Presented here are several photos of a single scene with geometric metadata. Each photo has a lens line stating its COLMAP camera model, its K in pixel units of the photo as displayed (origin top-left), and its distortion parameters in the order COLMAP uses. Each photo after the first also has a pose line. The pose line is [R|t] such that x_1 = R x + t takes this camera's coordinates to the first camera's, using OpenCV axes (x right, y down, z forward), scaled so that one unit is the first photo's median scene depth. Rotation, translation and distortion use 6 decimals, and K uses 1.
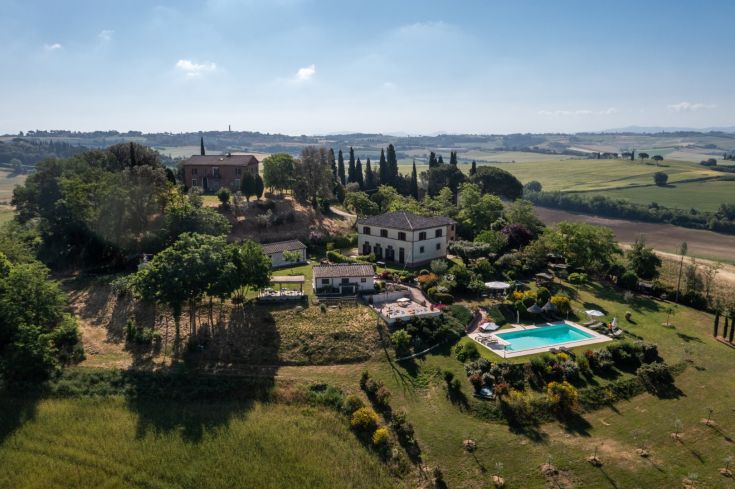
lens RADIAL K [[570.8, 0, 367.5], [0, 570.8, 244.5], [0, 0, 1]] dist [-0.006141, -0.000477]
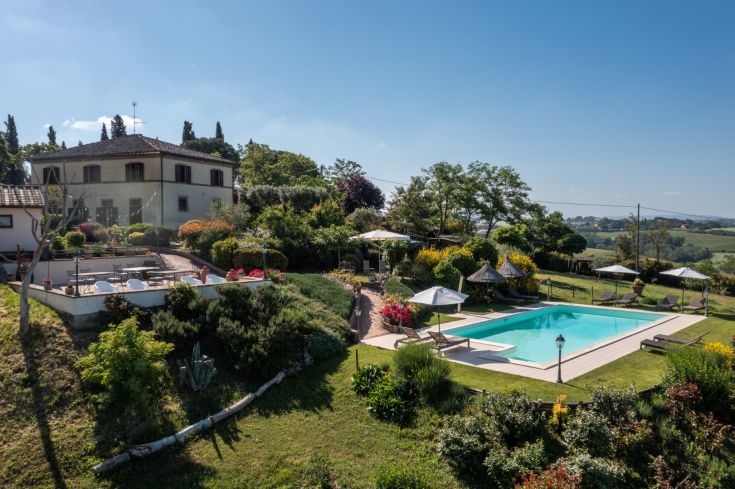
lens RADIAL K [[570.8, 0, 367.5], [0, 570.8, 244.5], [0, 0, 1]] dist [-0.006141, -0.000477]
pose [[0.906104, -0.014122, 0.422819, 0.035929], [0.073560, 0.989478, -0.124591, 0.109134], [-0.416611, 0.143995, 0.897609, 0.533413]]
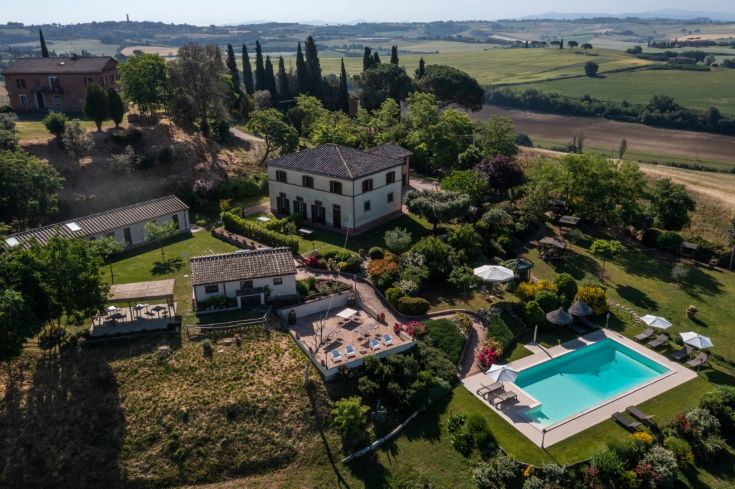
lens RADIAL K [[570.8, 0, 367.5], [0, 570.8, 244.5], [0, 0, 1]] dist [-0.006141, -0.000477]
pose [[0.990540, -0.057594, 0.124553, 0.011348], [0.034390, 0.982882, 0.181000, -0.066301], [-0.132846, -0.175004, 0.975564, 0.350149]]
